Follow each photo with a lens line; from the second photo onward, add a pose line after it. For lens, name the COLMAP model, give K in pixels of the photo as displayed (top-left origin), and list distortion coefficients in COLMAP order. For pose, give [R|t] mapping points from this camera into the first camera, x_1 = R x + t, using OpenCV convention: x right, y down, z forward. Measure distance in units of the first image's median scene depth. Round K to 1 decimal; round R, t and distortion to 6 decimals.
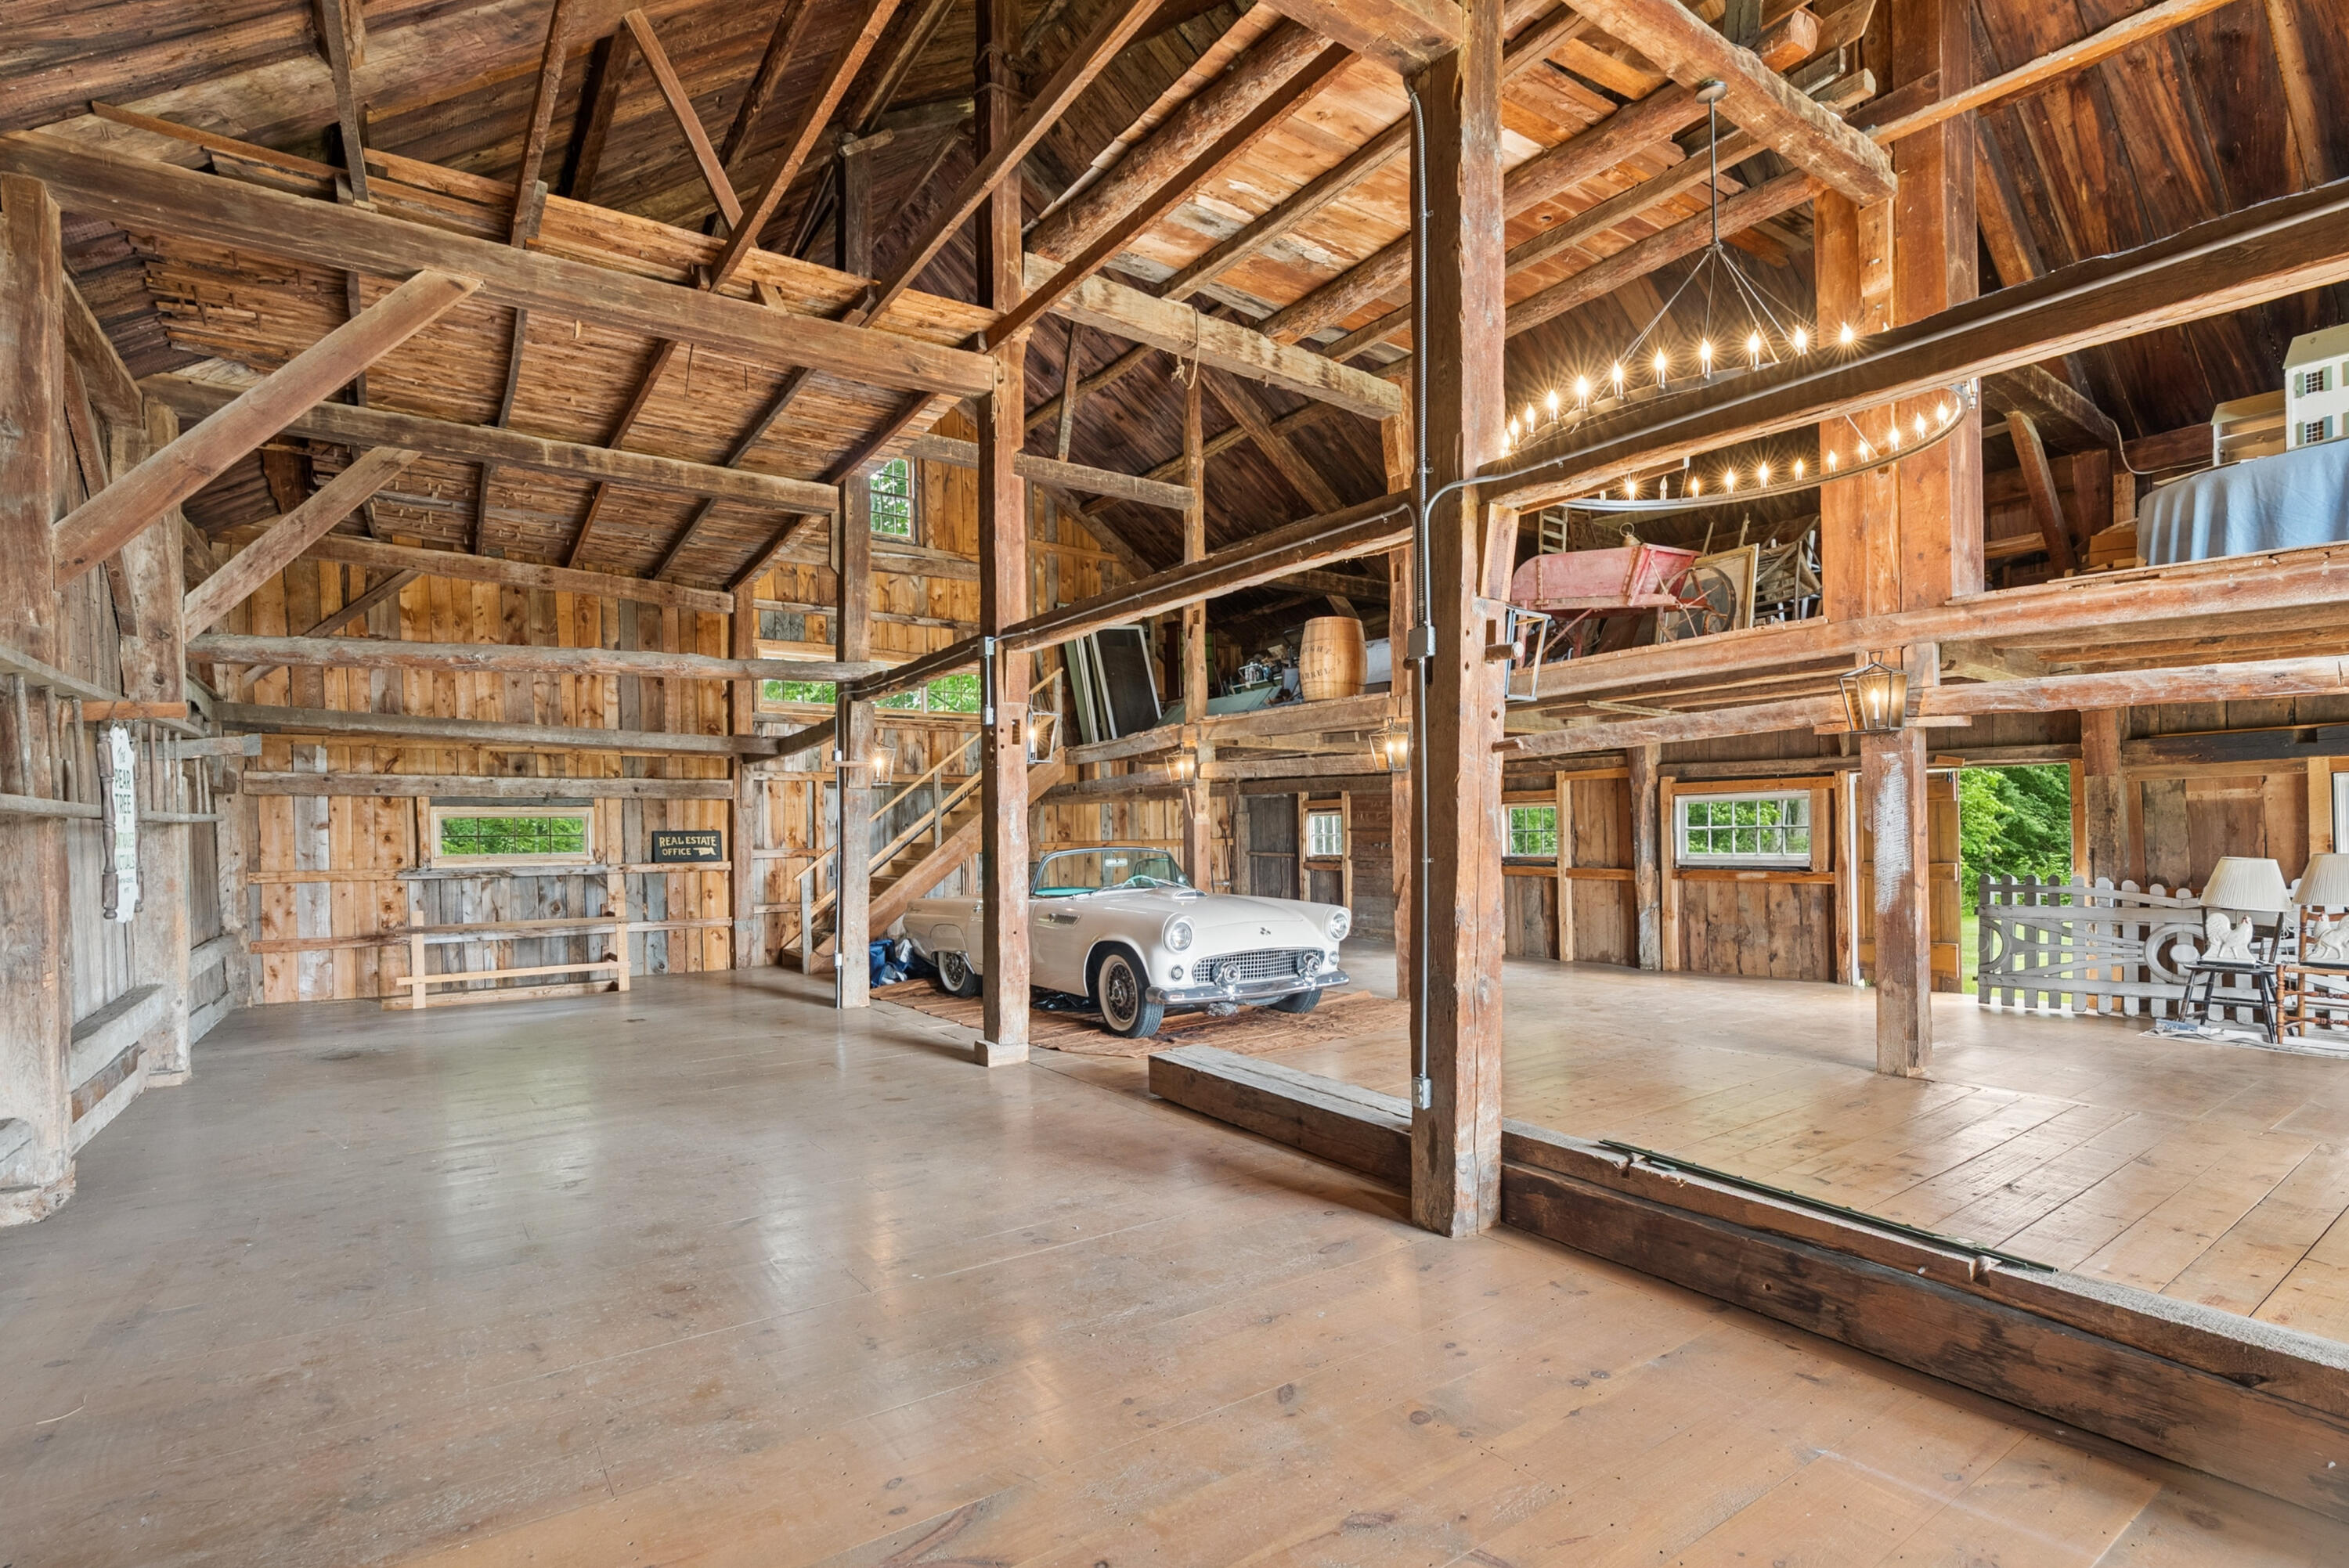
lens RADIAL K [[1090.6, 0, 1173.9], [0, 1090.6, 808.2], [0, 0, 1]] dist [-0.032427, 0.002815]
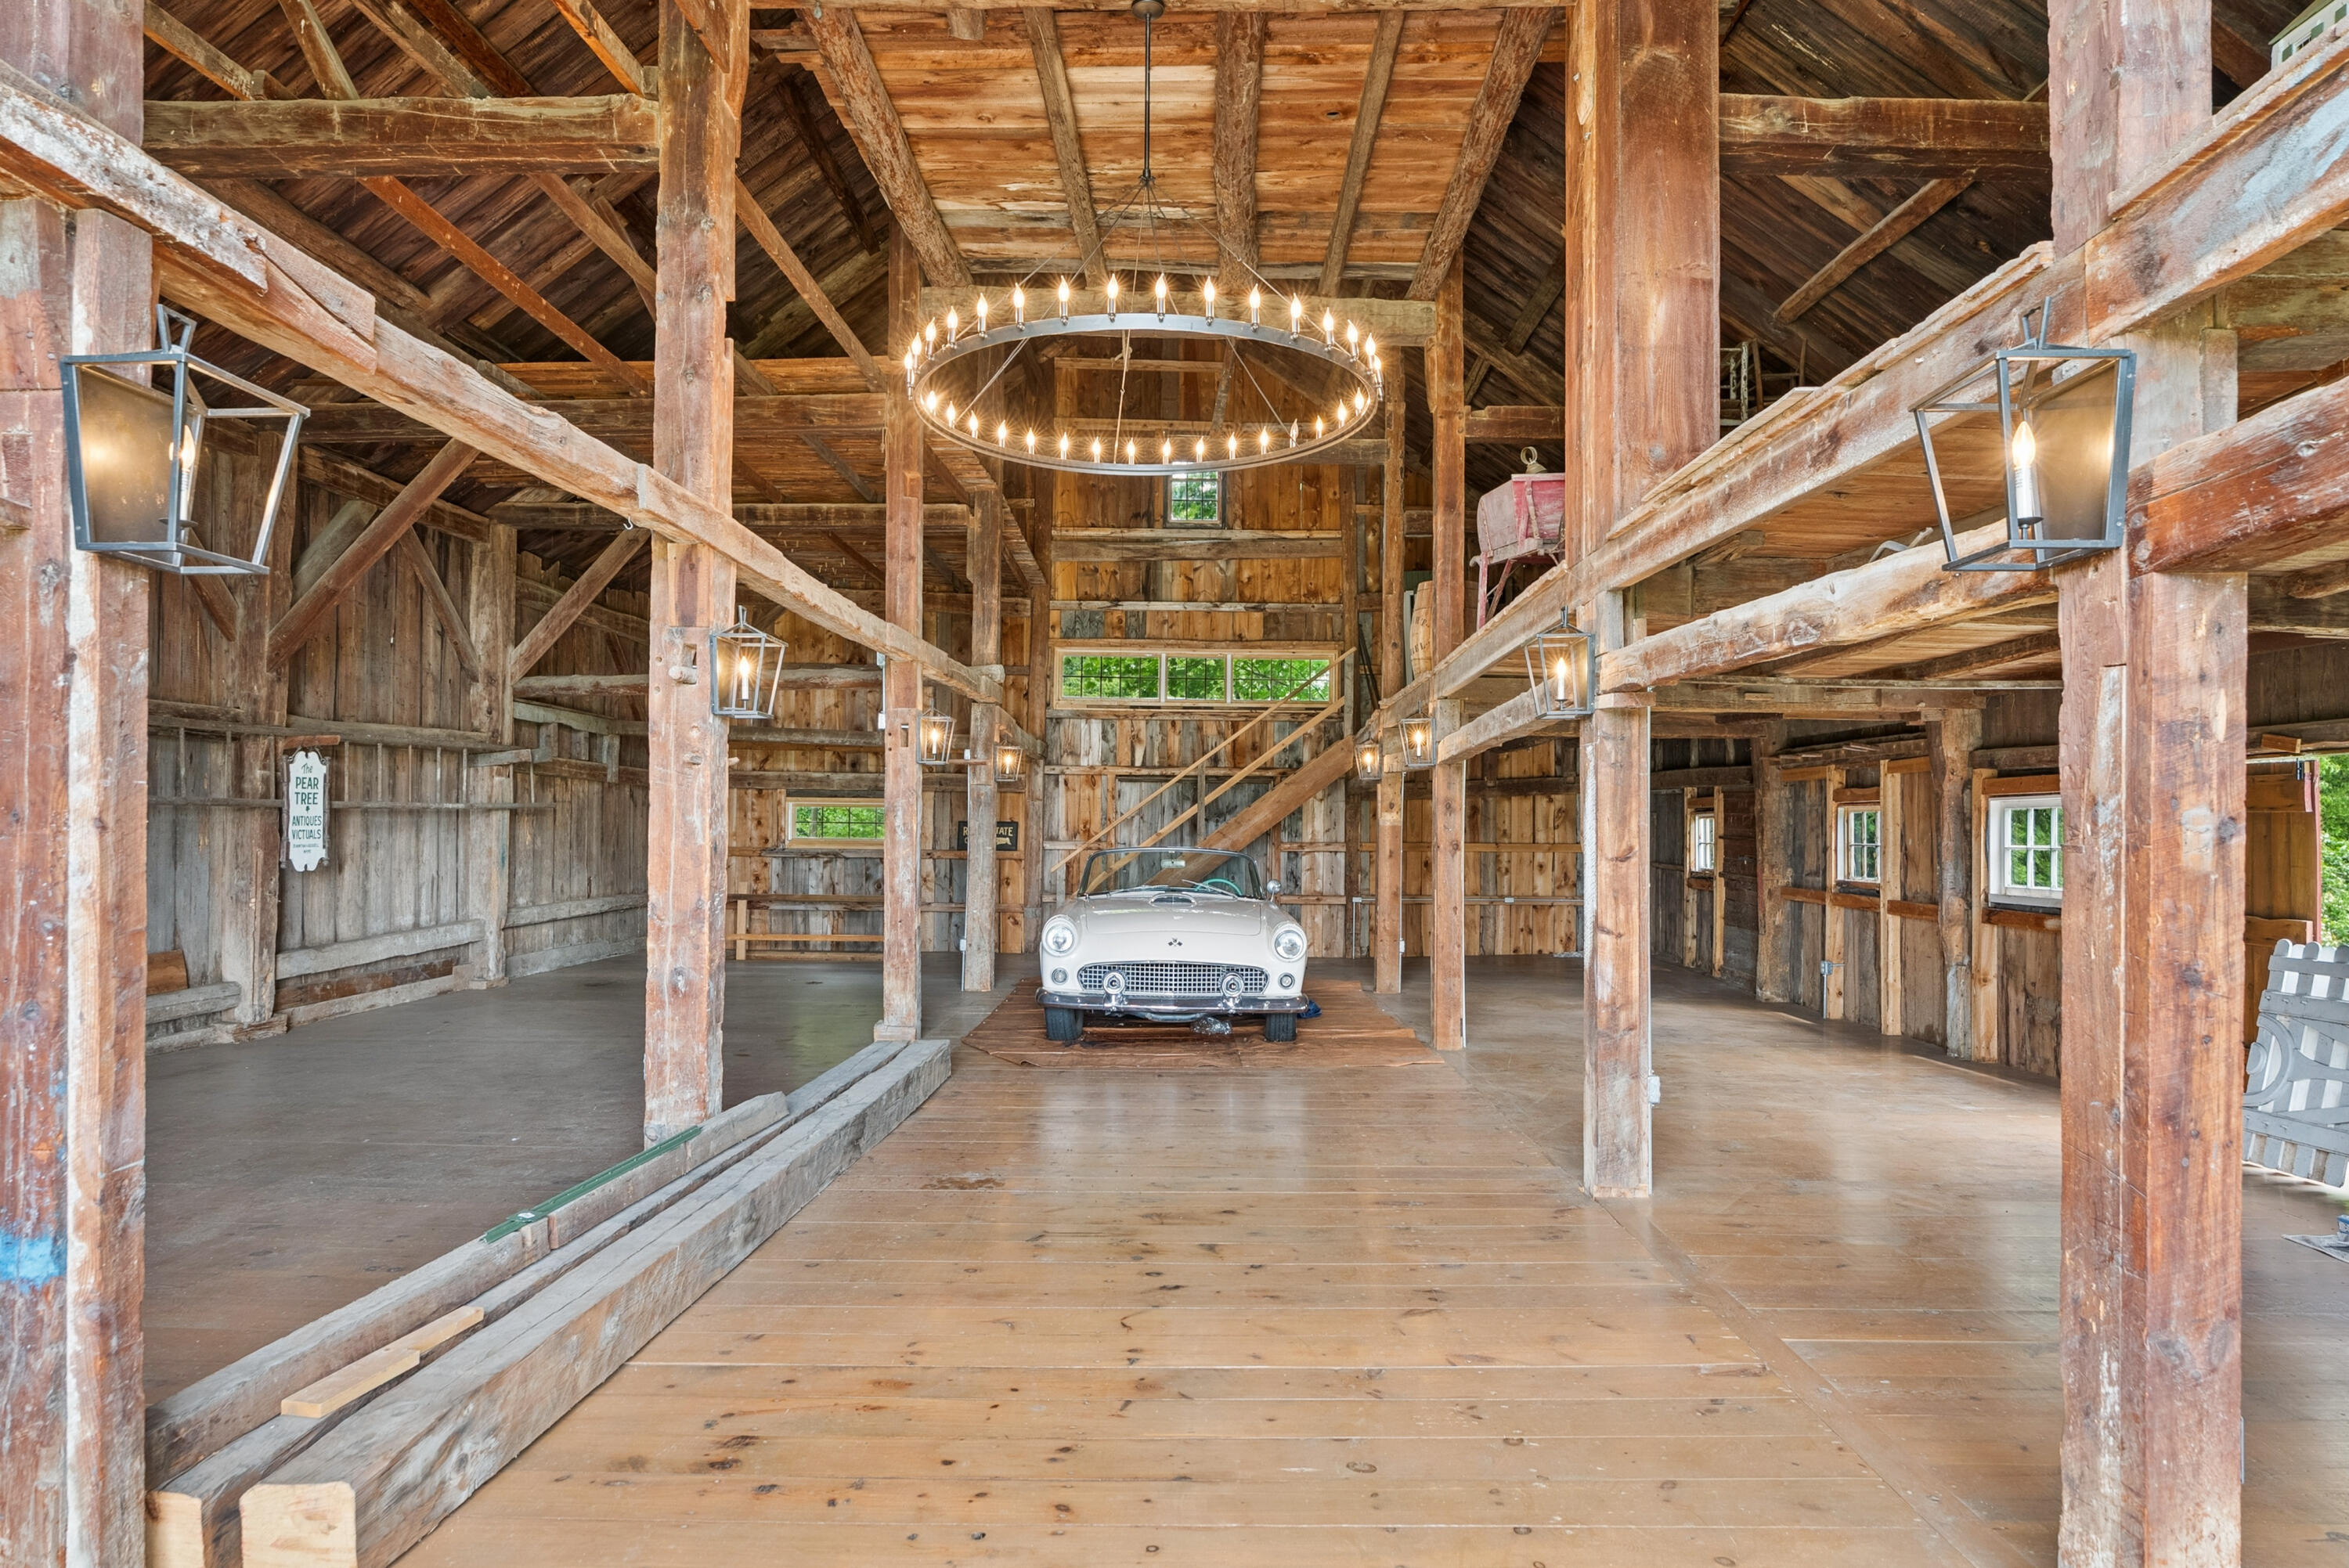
lens RADIAL K [[1287.7, 0, 1182.0], [0, 1287.7, 798.4], [0, 0, 1]] dist [-0.005082, -0.000153]
pose [[0.809646, 0.009130, -0.586847, 0.521143], [-0.008170, 0.999957, 0.004285, -0.010410], [0.586861, 0.001325, 0.809686, 0.077537]]
